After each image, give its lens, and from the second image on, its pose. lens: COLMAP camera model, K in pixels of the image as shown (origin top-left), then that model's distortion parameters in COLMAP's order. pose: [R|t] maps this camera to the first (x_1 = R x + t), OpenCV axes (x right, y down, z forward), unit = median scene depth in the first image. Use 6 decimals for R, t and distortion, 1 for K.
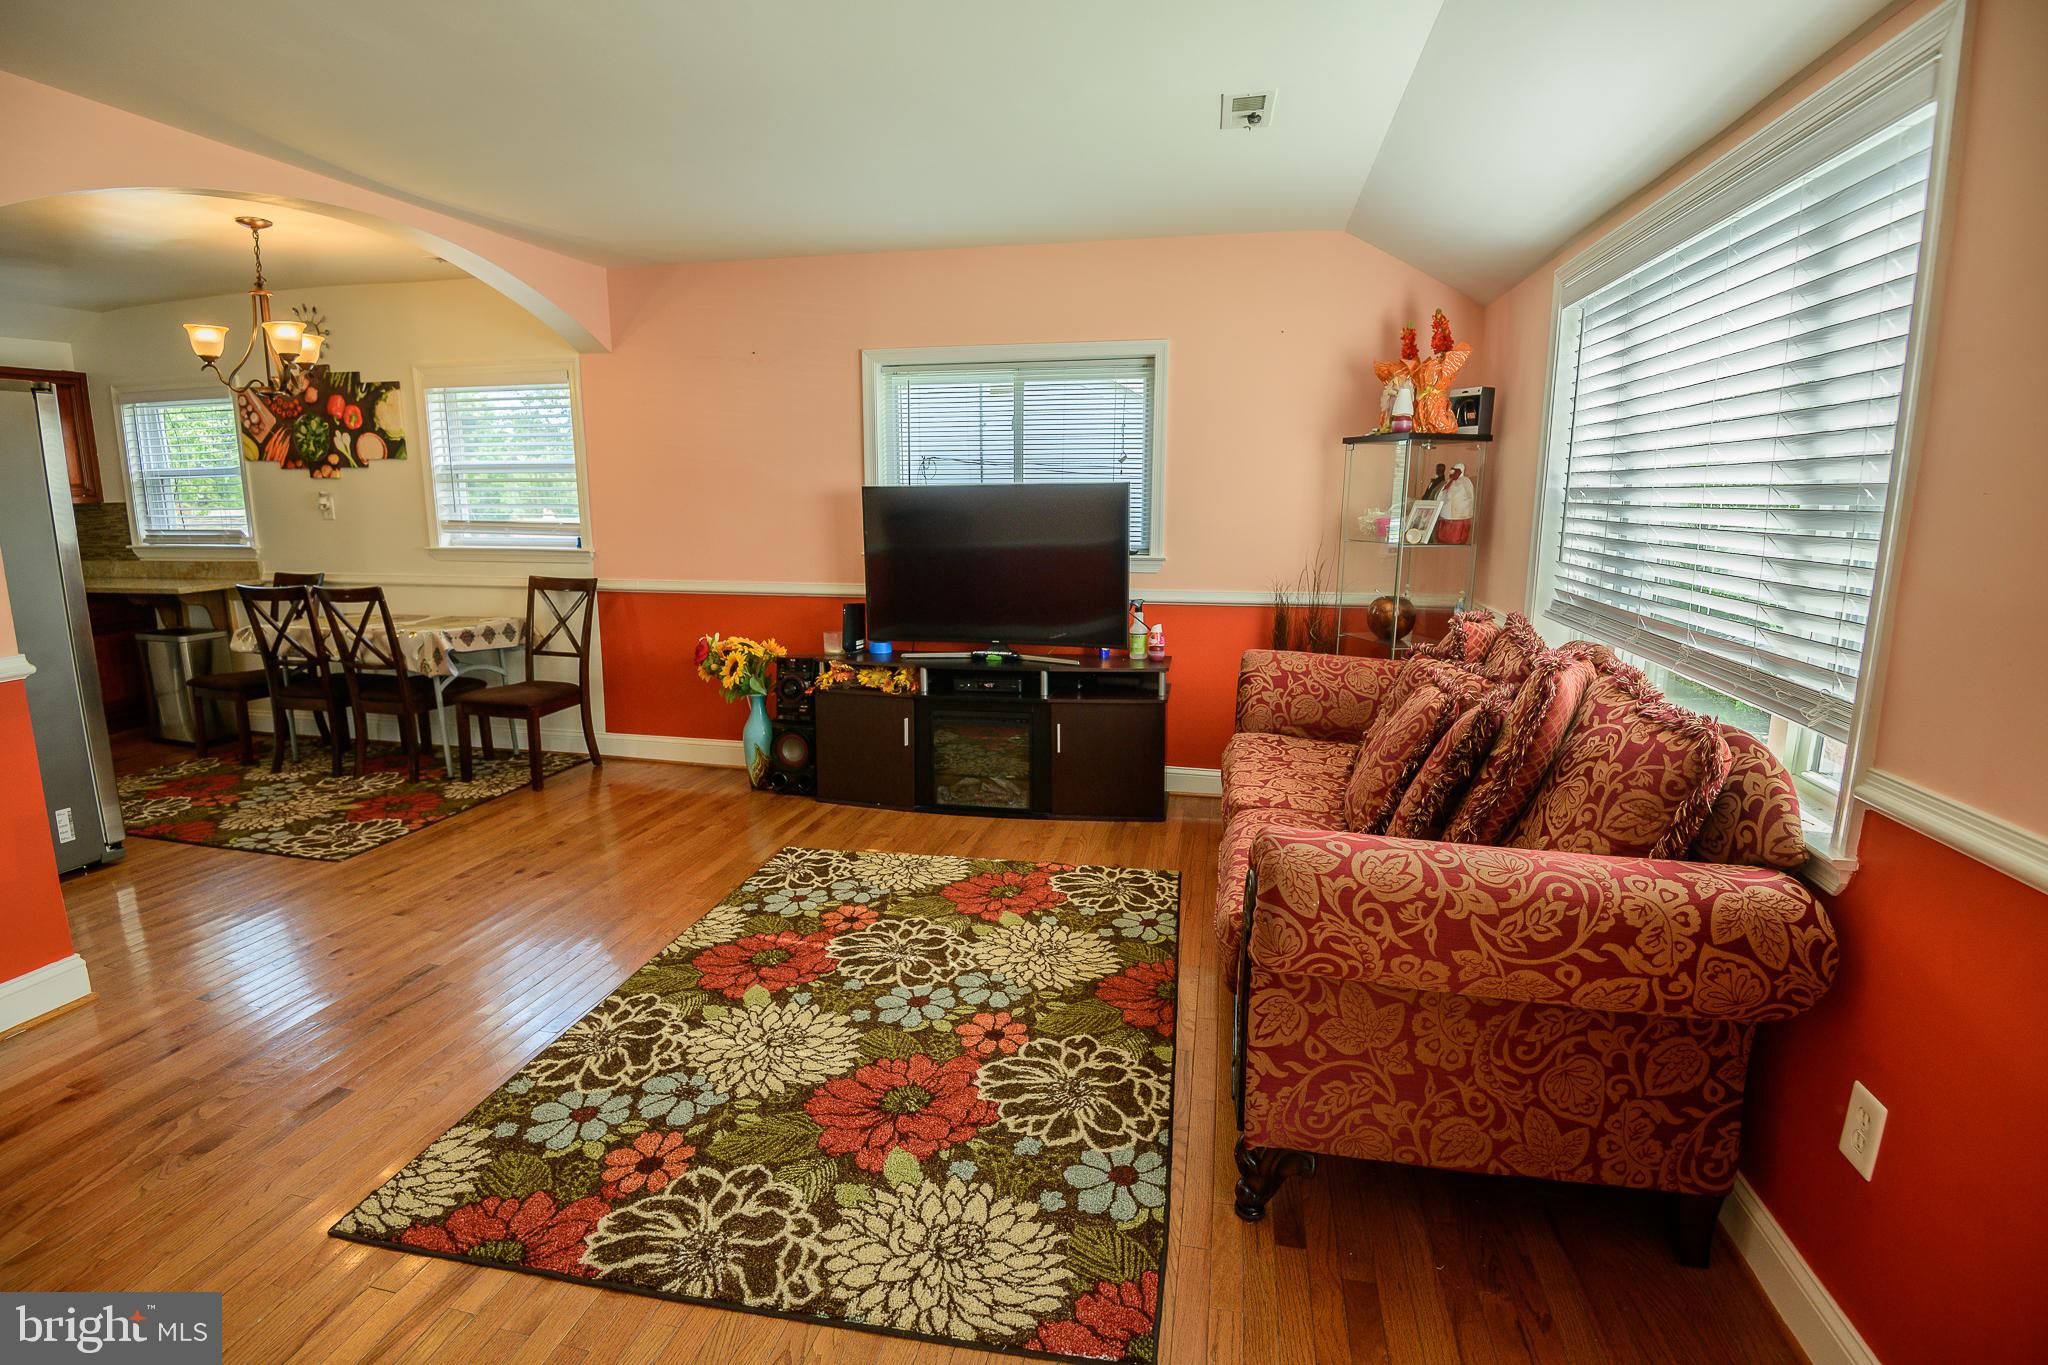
lens RADIAL K [[964.7, 0, 1027.6], [0, 964.7, 672.3], [0, 0, 1]] dist [-0.030744, -0.007952]
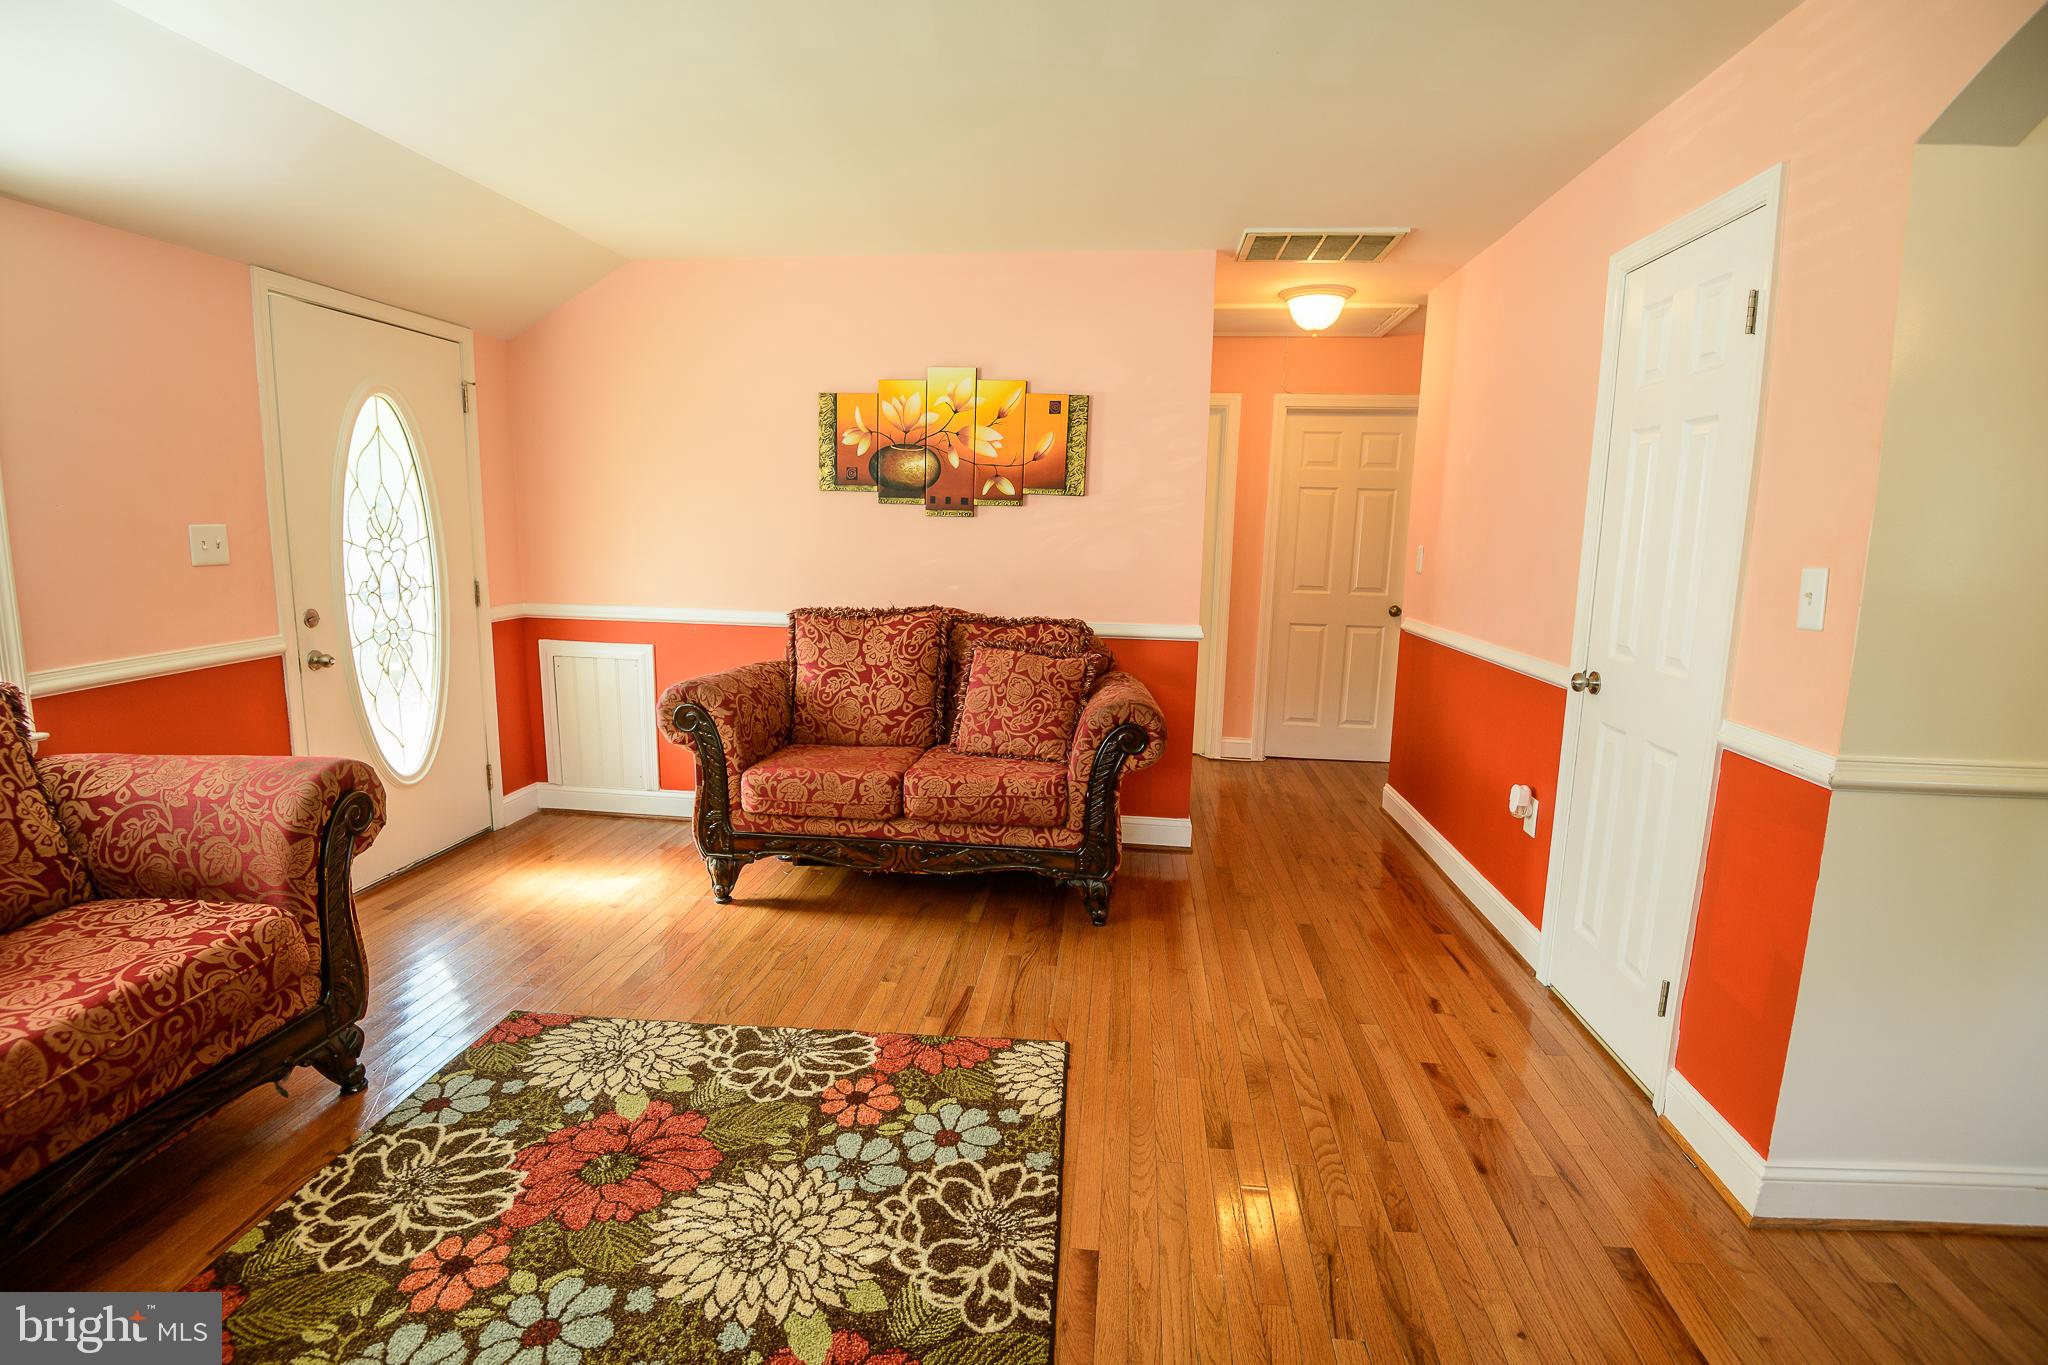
lens RADIAL K [[964.7, 0, 1016.1], [0, 964.7, 667.9], [0, 0, 1]] dist [-0.030744, -0.007952]
pose [[-0.995602, -0.008194, -0.093326, -0.283736], [-0.038054, 0.945655, 0.322936, -0.211990], [0.085608, 0.325067, -0.941808, 1.154746]]
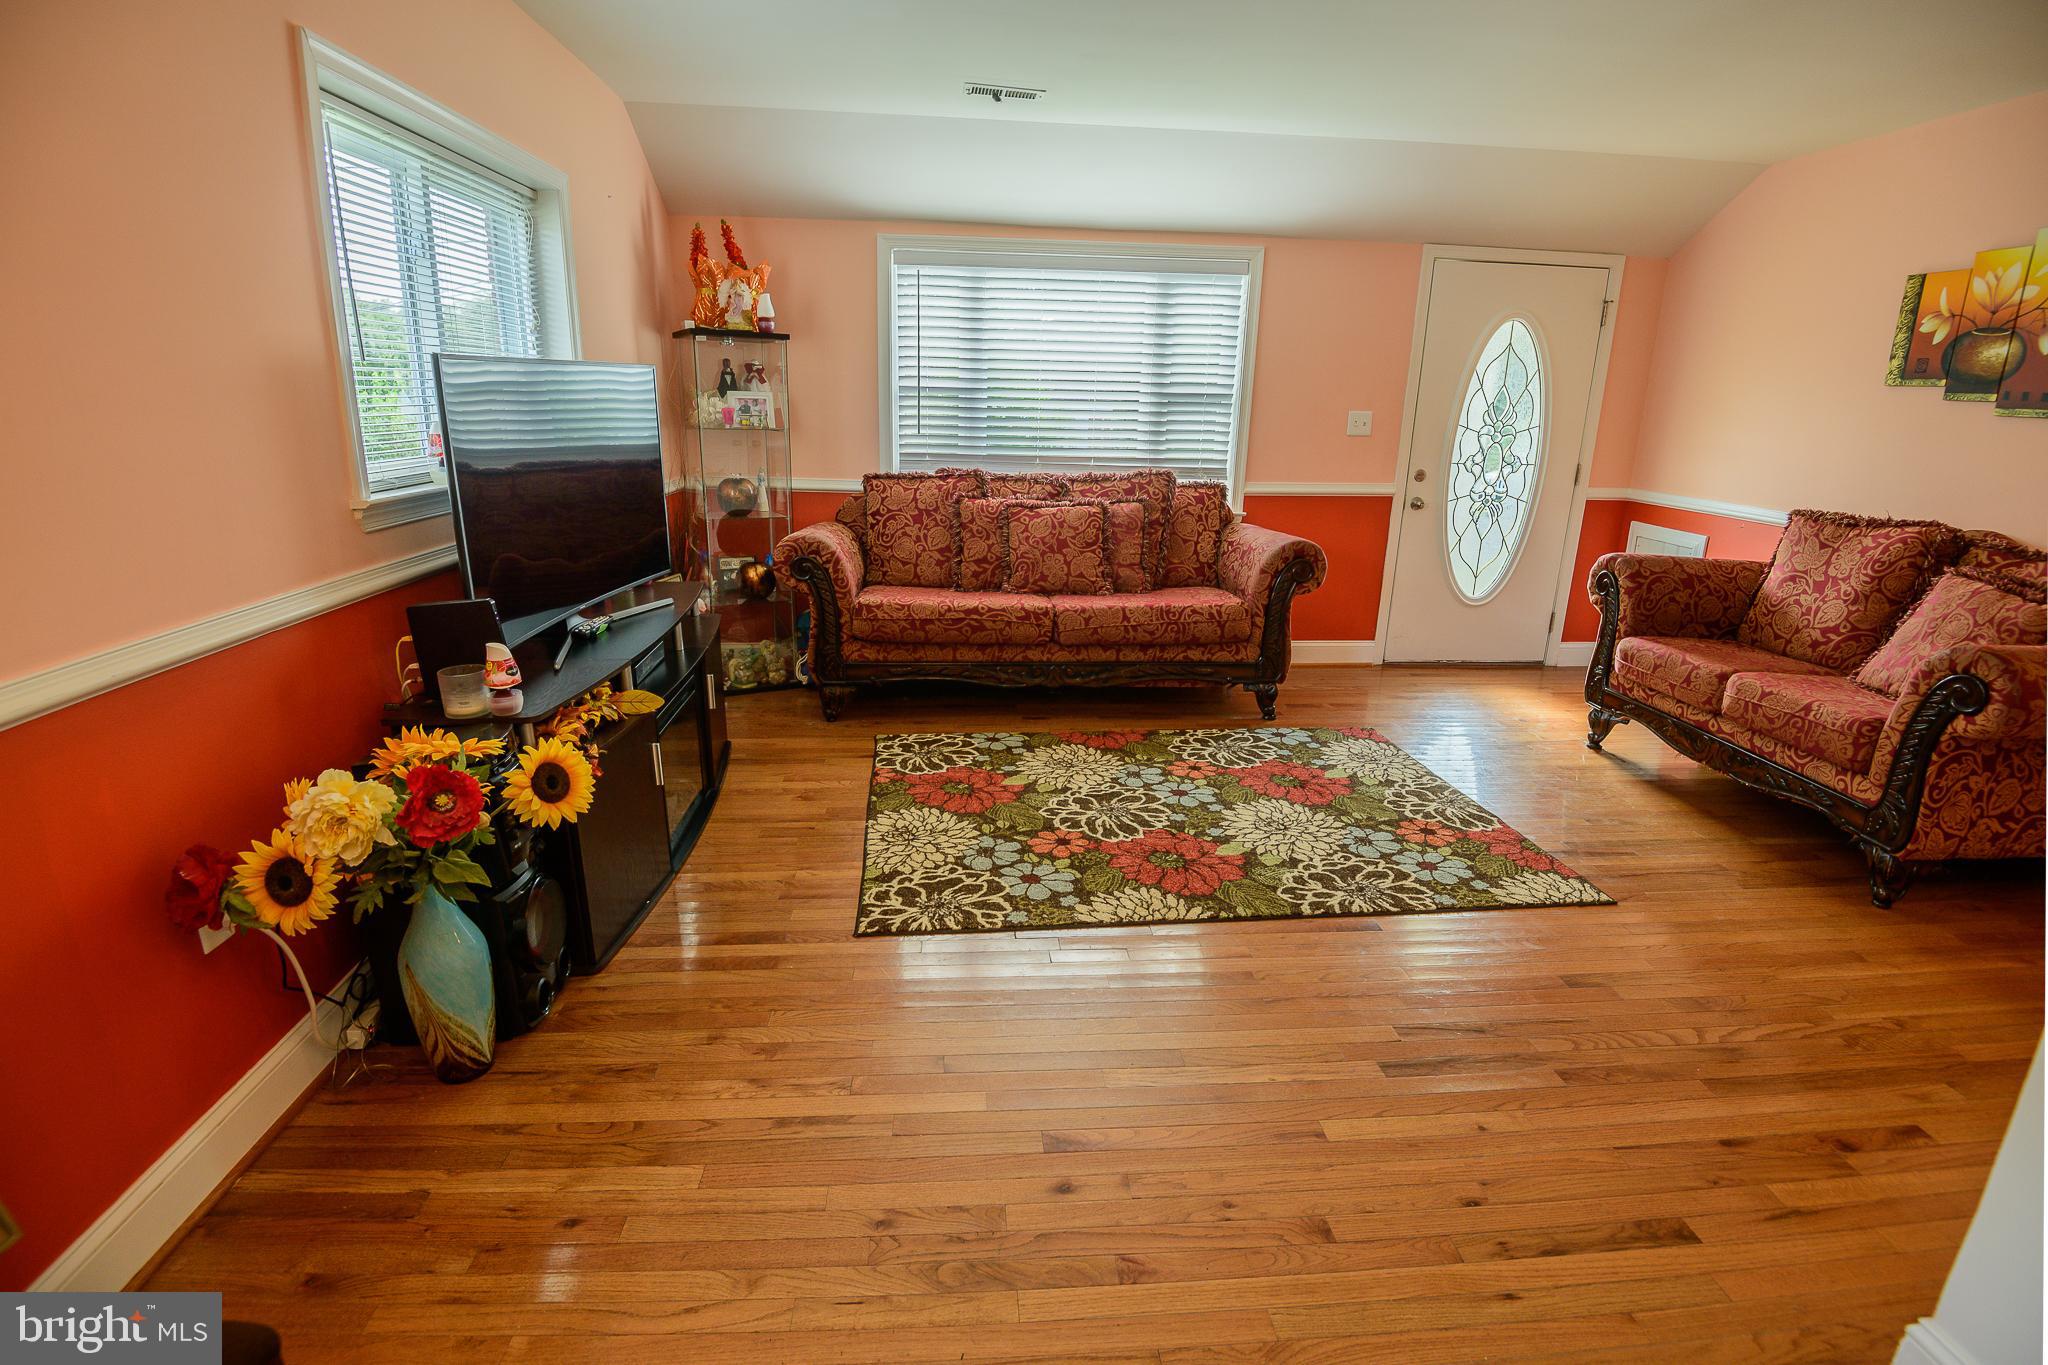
lens RADIAL K [[964.7, 0, 1008.1], [0, 964.7, 664.1], [0, 0, 1]] dist [-0.030744, -0.007952]
pose [[-0.255821, -0.261134, 0.930787, -0.970710], [0.156760, 0.938877, 0.306489, -0.203680], [-0.953930, 0.224317, -0.199250, 1.144835]]
